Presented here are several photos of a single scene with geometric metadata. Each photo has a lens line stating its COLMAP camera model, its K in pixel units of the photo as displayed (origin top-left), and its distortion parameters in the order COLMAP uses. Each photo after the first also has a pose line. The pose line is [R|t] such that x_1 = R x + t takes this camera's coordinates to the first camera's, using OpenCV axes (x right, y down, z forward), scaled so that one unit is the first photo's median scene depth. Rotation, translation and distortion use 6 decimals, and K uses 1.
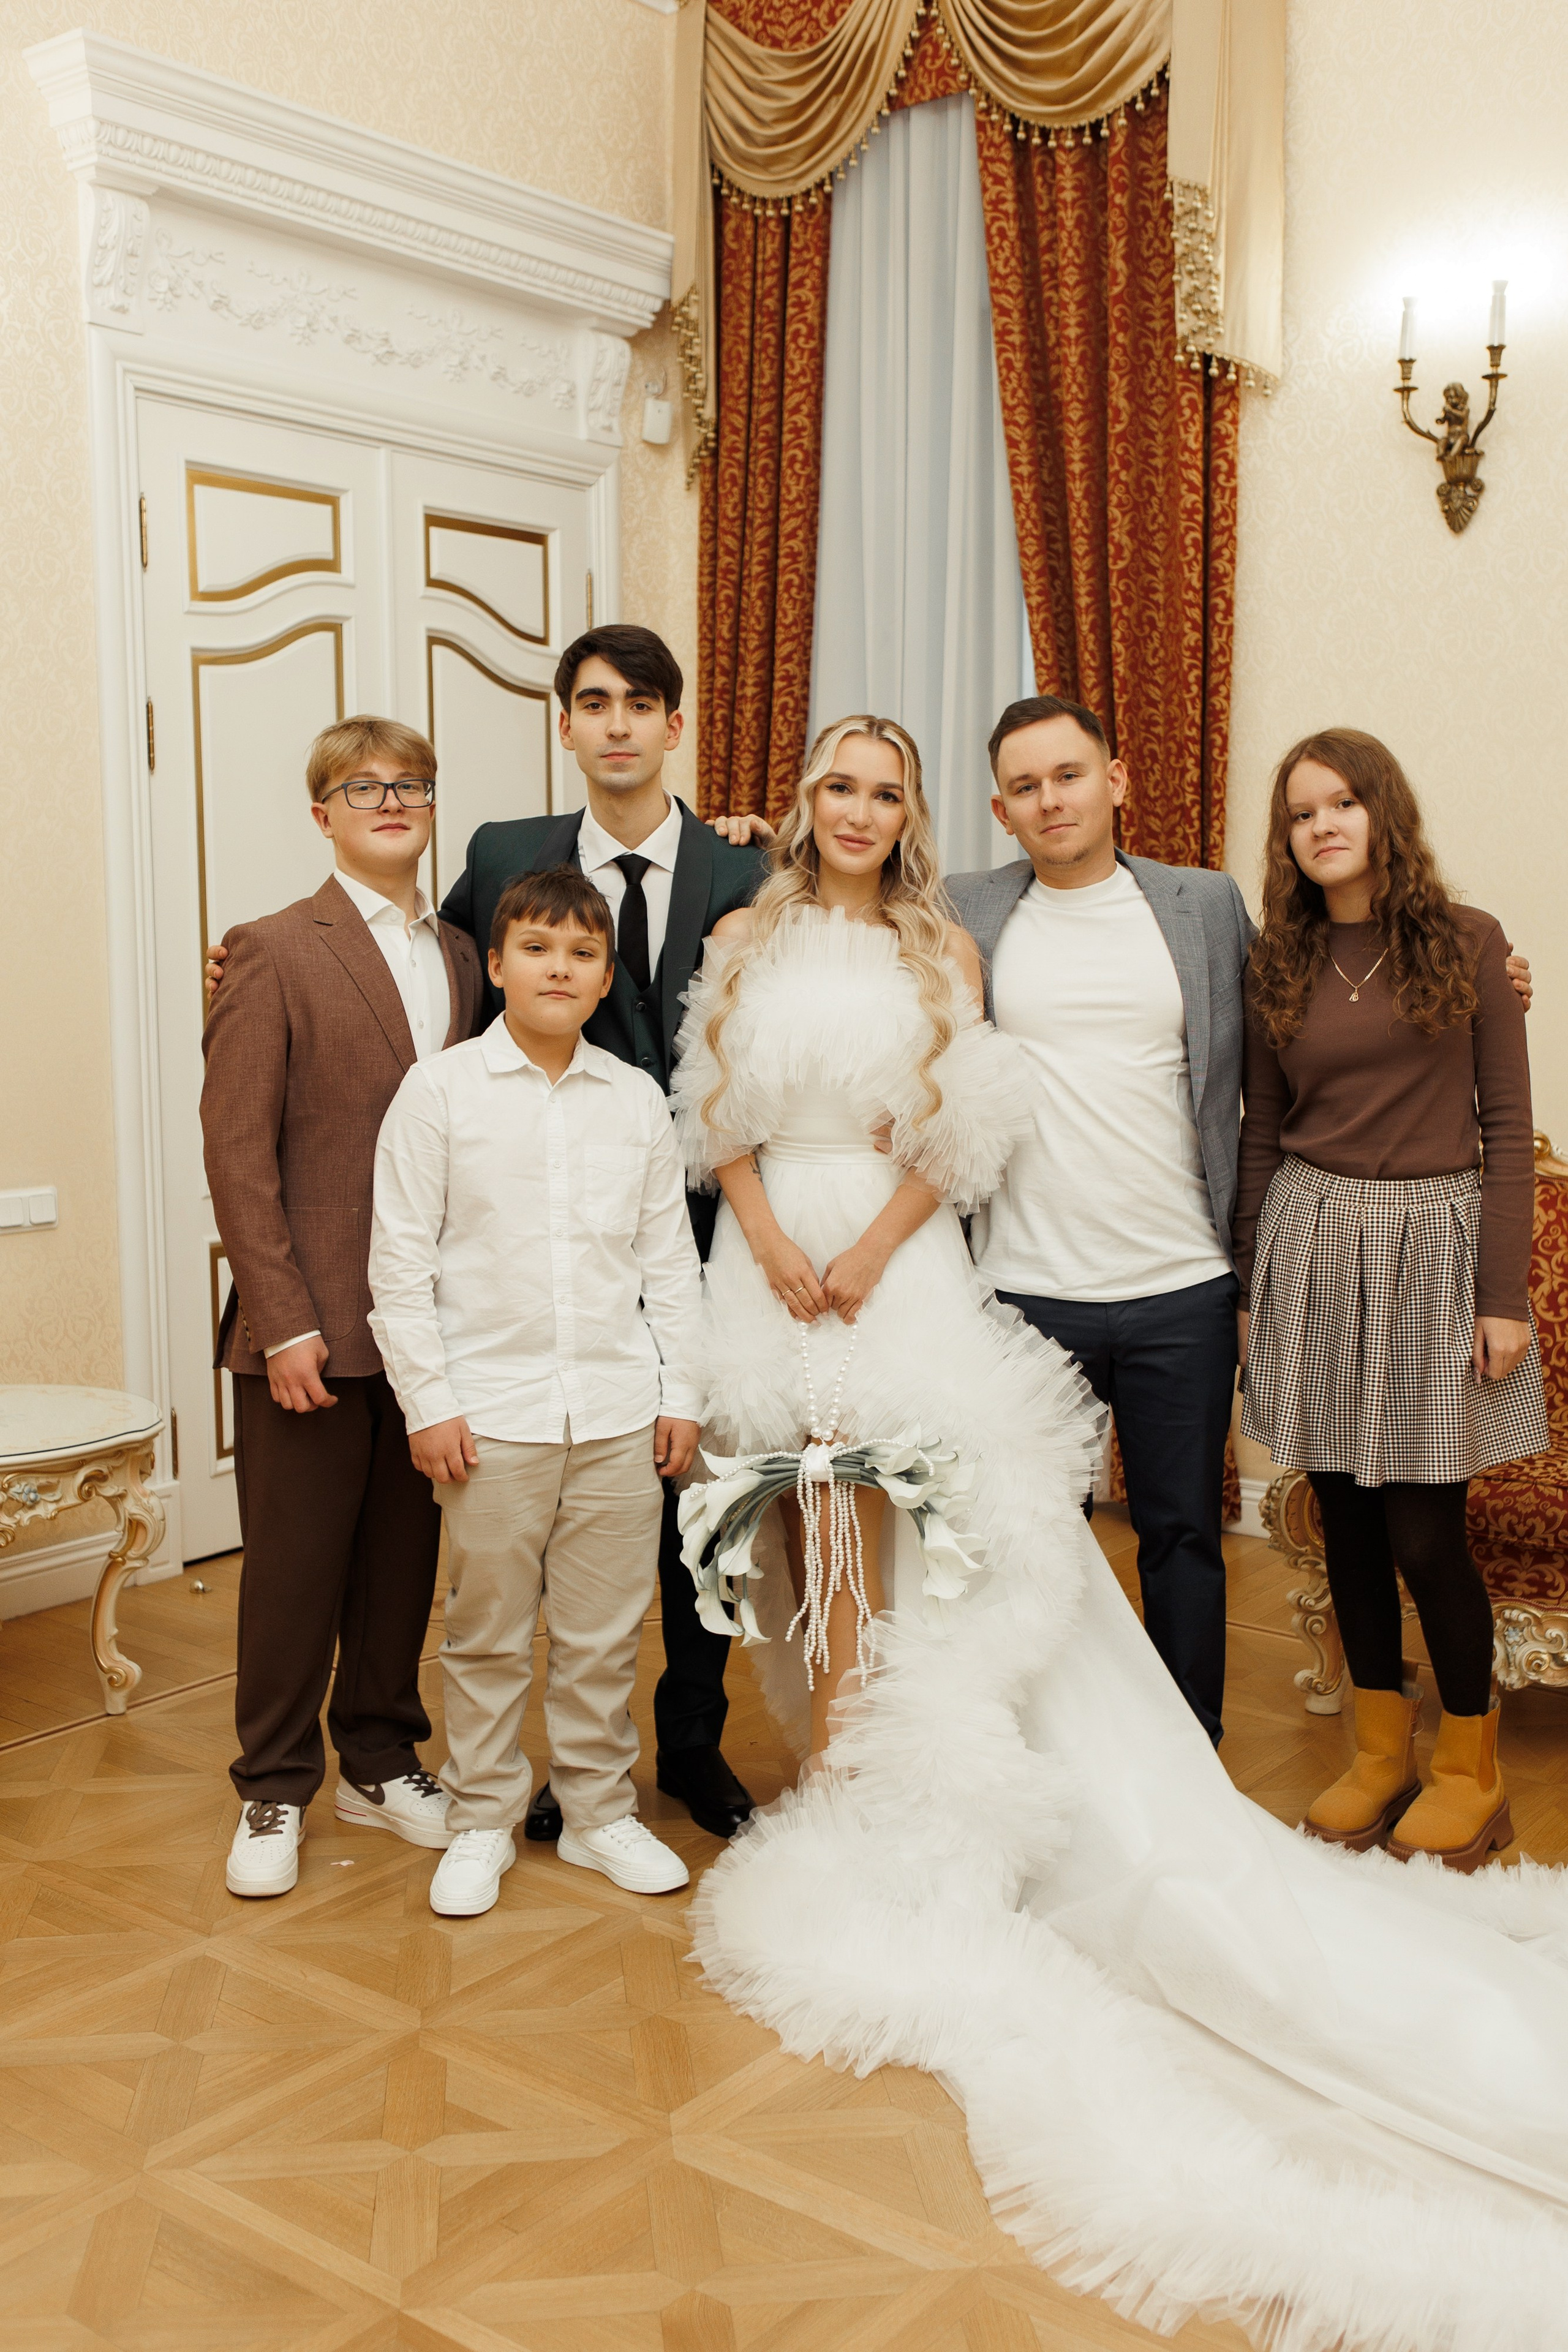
lens RADIAL K [[2278.7, 0, 784.0], [0, 2278.7, 1176.0], [0, 0, 1]] dist [0.019661, -0.018068]
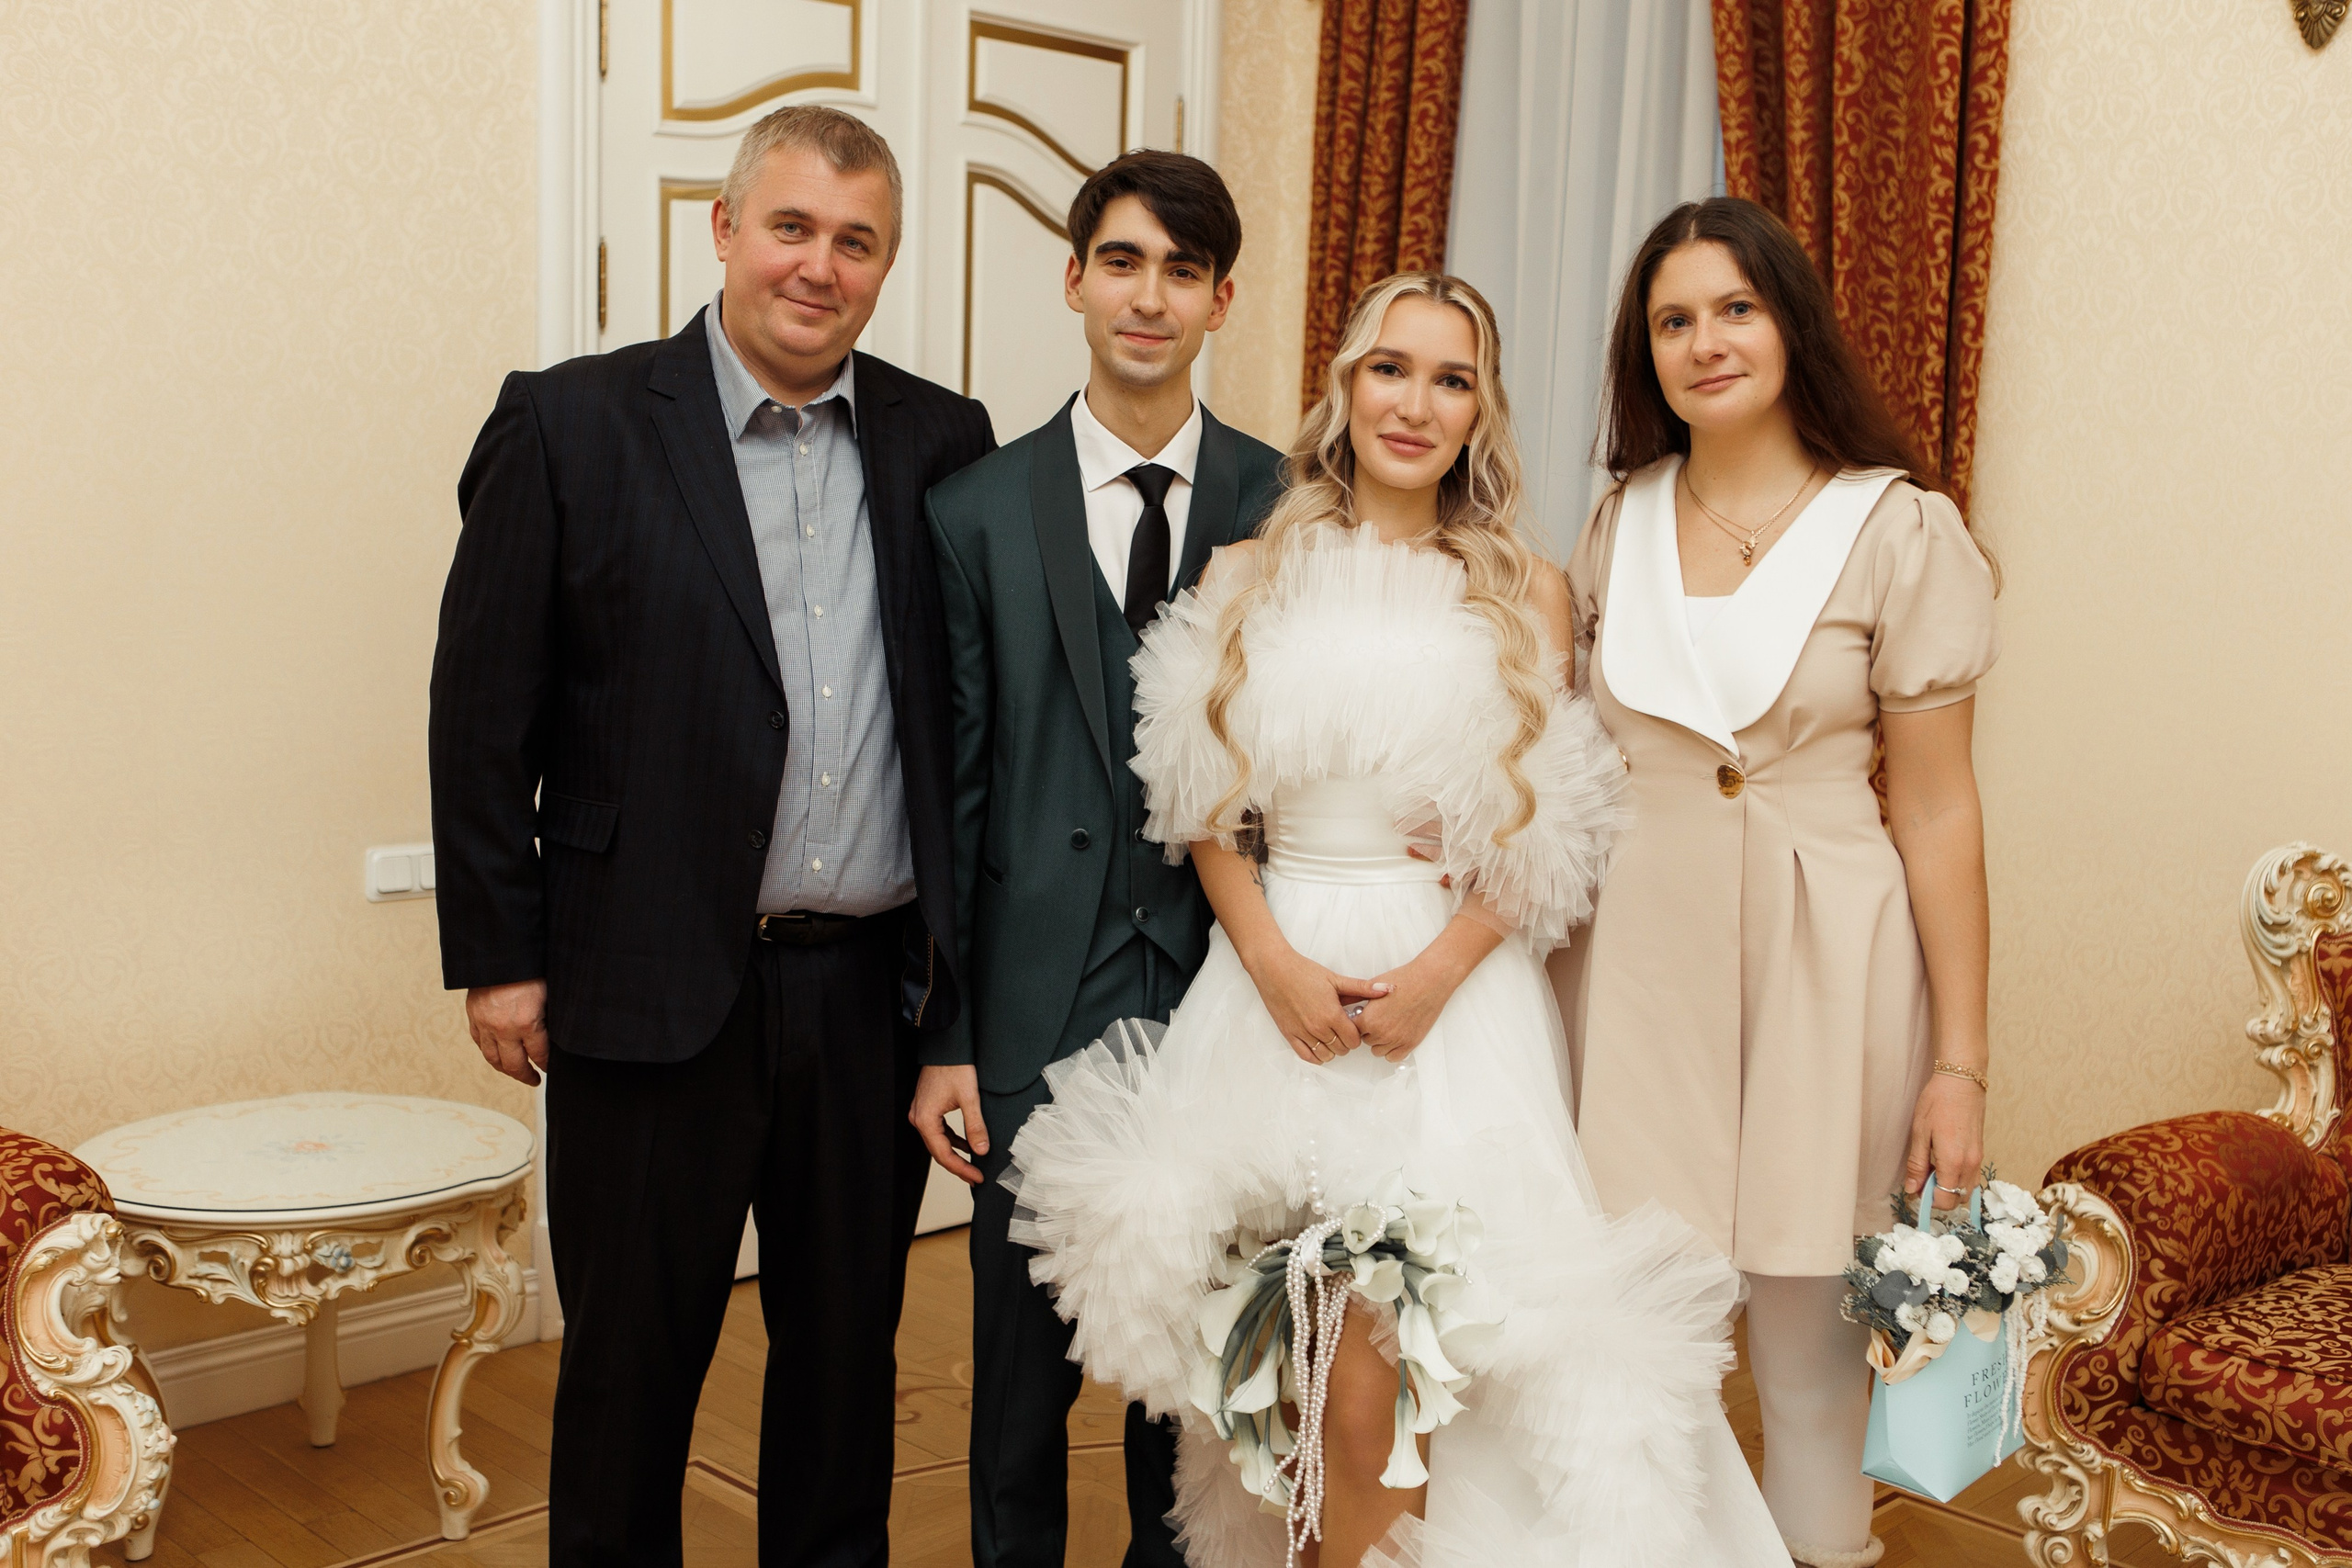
lens RADIAL K [[2474.1, 0, 1189.2], [0, 2474.1, 758.9], [0, 0, 1]] dist [0.045144, -0.060341]
pose [[0.992566, 0.043014, -0.113856, 0.032300], [-0.044408, 0.998966, -0.009731, -0.025576], [0.113320, 0.014715, 0.993450, 0.149395]]
